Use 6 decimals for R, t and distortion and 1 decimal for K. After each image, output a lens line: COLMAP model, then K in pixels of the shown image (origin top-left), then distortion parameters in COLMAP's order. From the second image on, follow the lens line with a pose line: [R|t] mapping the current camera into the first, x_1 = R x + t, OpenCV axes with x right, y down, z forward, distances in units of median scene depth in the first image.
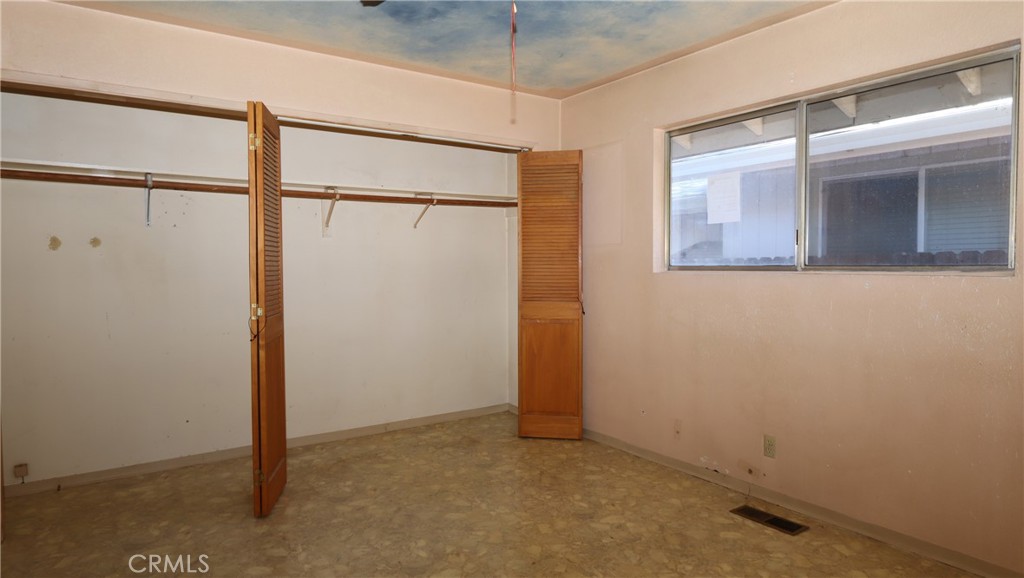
lens RADIAL K [[606.2, 0, 512.0], [0, 606.2, 289.0], [0, 0, 1]] dist [0.000626, -0.000652]
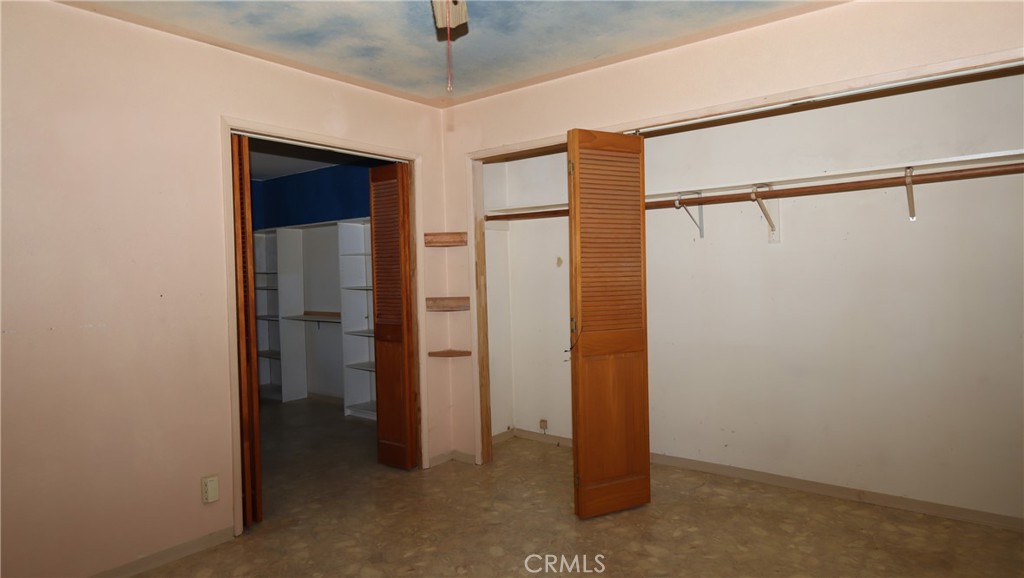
lens RADIAL K [[606.2, 0, 512.0], [0, 606.2, 289.0], [0, 0, 1]] dist [0.000626, -0.000652]
pose [[0.289250, 0.023735, -0.956959, 0.502678], [-0.018444, 0.999645, 0.019219, -0.039423], [0.957076, 0.012091, 0.289585, 0.515109]]
